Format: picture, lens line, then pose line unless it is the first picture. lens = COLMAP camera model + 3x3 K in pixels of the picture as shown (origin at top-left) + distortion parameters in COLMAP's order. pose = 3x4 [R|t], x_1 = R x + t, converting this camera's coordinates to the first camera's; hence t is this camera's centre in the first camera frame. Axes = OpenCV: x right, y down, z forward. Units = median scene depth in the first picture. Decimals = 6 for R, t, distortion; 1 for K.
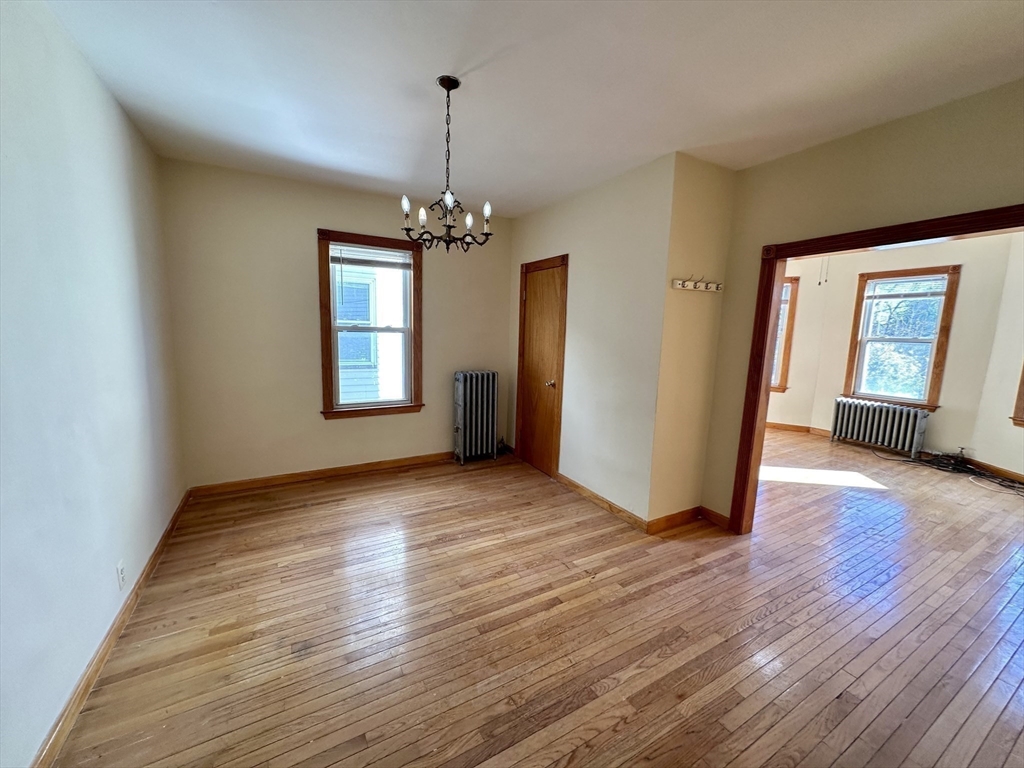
lens RADIAL K [[407.1, 0, 509.1], [0, 407.1, 384.0], [0, 0, 1]] dist [-0.004098, -0.000036]
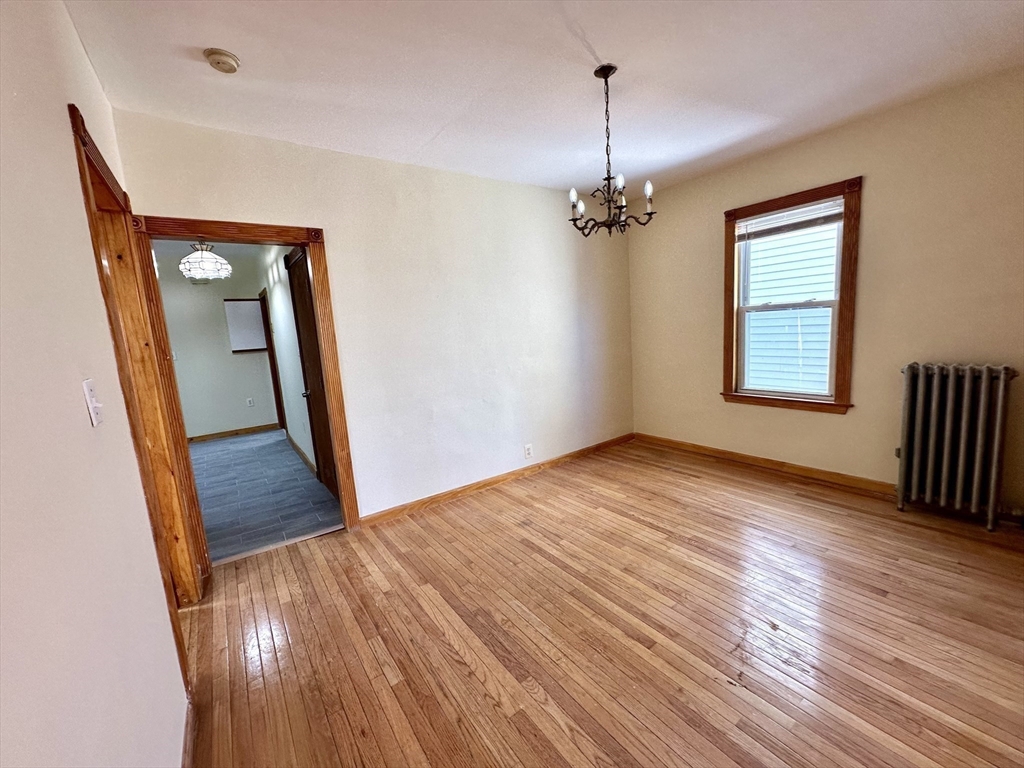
lens RADIAL K [[407.1, 0, 510.1], [0, 407.1, 381.6], [0, 0, 1]] dist [-0.004098, -0.000036]
pose [[0.101888, 0.100996, -0.989656, 0.633178], [-0.068159, 0.993204, 0.094341, -0.025853], [0.992458, 0.057841, 0.108079, 0.469267]]
